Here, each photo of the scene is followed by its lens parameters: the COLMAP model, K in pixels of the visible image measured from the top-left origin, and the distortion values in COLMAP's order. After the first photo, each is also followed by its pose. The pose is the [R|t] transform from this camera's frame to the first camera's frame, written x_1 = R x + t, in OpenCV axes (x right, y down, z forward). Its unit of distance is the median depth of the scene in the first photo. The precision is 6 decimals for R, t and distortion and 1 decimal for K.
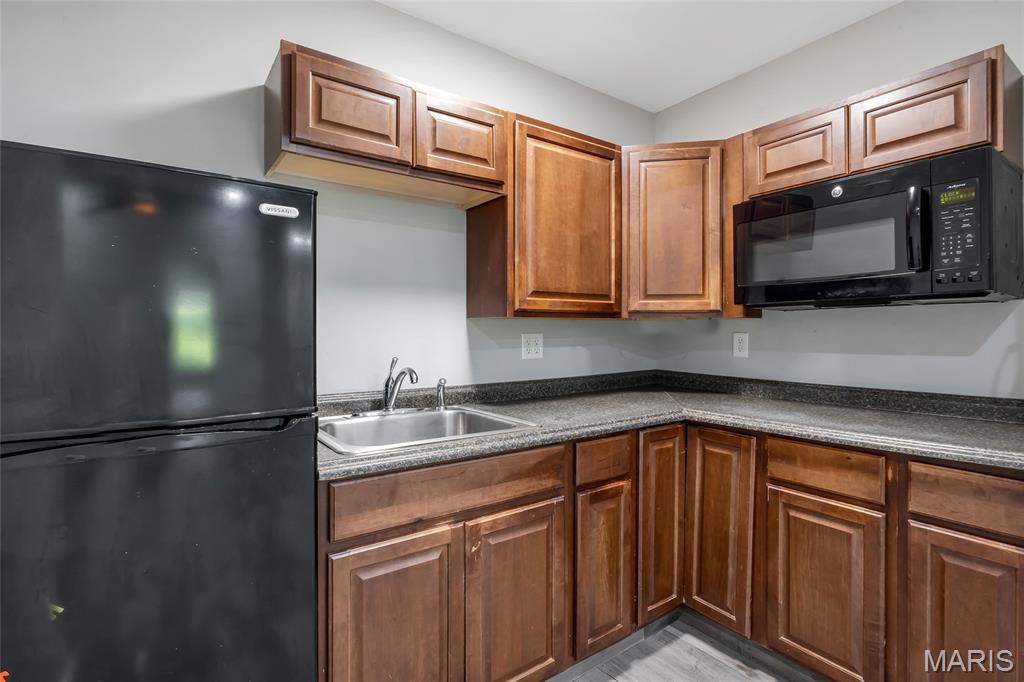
lens RADIAL K [[480.1, 0, 511.1], [0, 480.1, 337.0], [0, 0, 1]] dist [-0.004928, 0.002187]
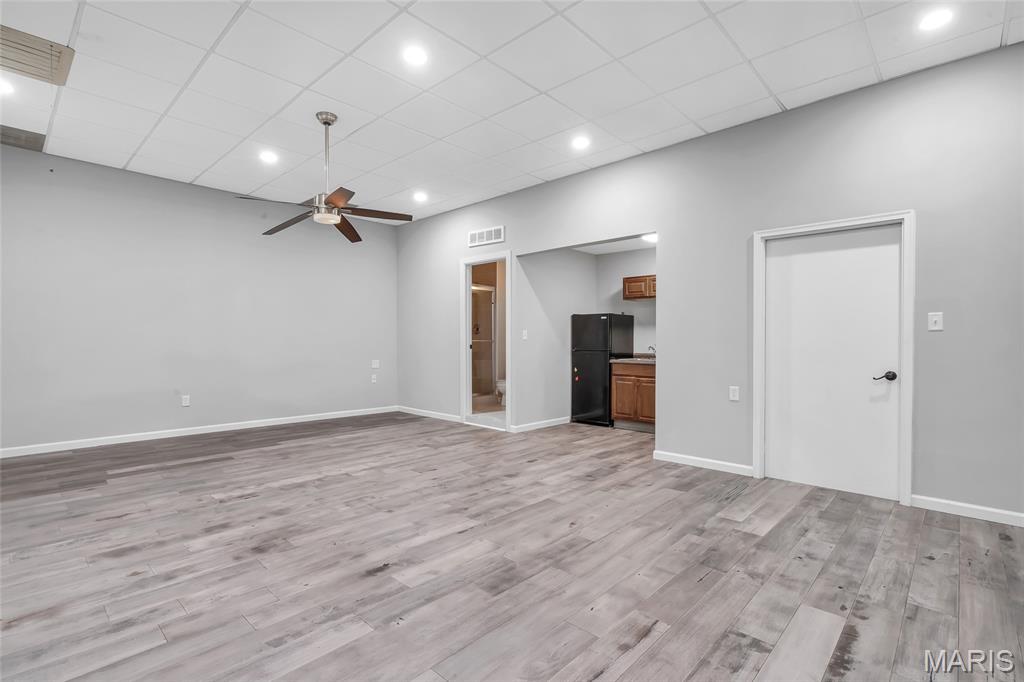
lens RADIAL K [[480.1, 0, 507.8], [0, 480.1, 347.6], [0, 0, 1]] dist [-0.004928, 0.002187]
pose [[0.189971, 0.016429, -0.981652, 3.049374], [-0.015688, 0.999783, 0.013696, 0.036465], [0.981664, 0.012798, 0.190187, -0.806602]]
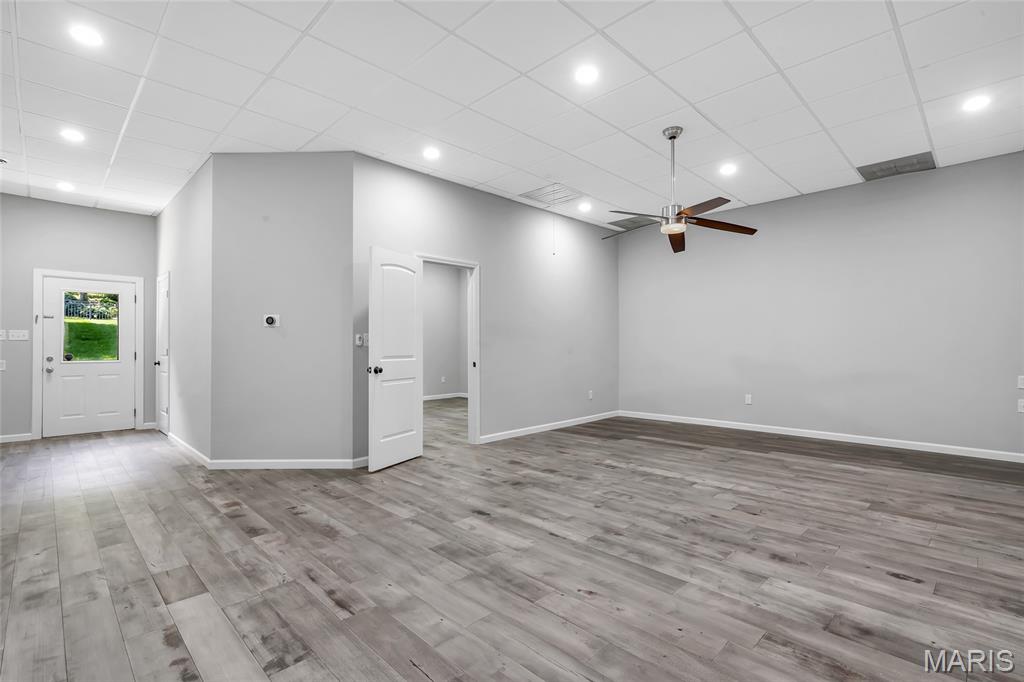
lens RADIAL K [[480.1, 0, 513.1], [0, 480.1, 340.3], [0, 0, 1]] dist [-0.004928, 0.002187]
pose [[-0.988032, 0.005646, -0.154146, 1.859057], [0.005747, 0.999983, -0.000215, 0.015250], [0.154142, -0.001099, -0.988048, 0.921333]]
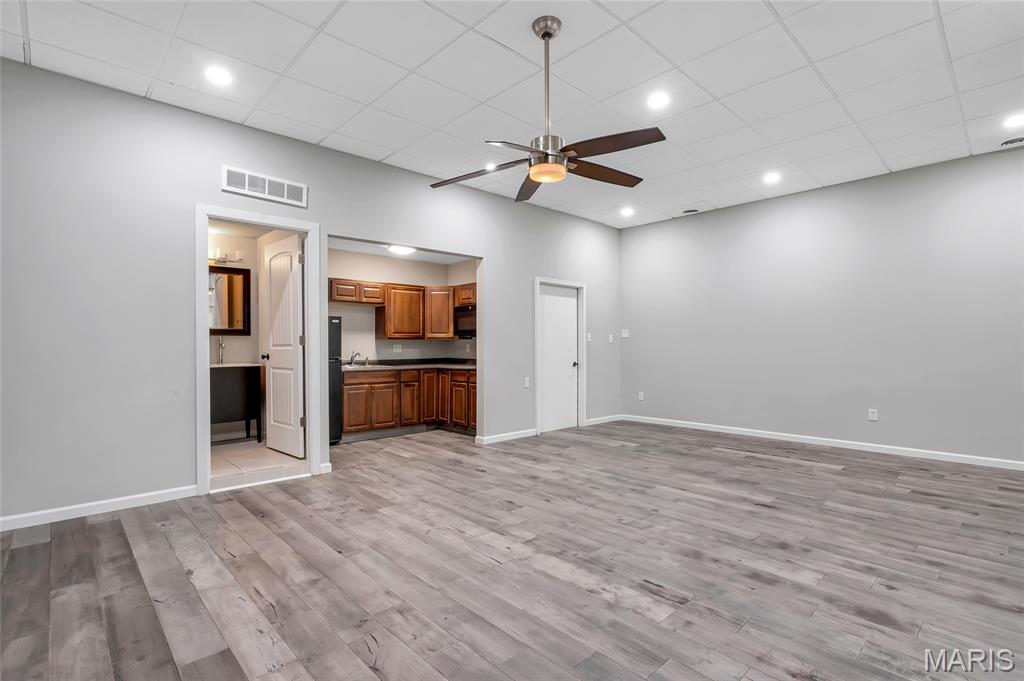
lens RADIAL K [[480.1, 0, 512.4], [0, 480.1, 347.5], [0, 0, 1]] dist [-0.004928, 0.002187]
pose [[0.991146, -0.001058, 0.132775, 0.450695], [0.002307, 0.999955, -0.009254, 0.053996], [-0.132760, 0.009478, 0.991103, -2.662849]]
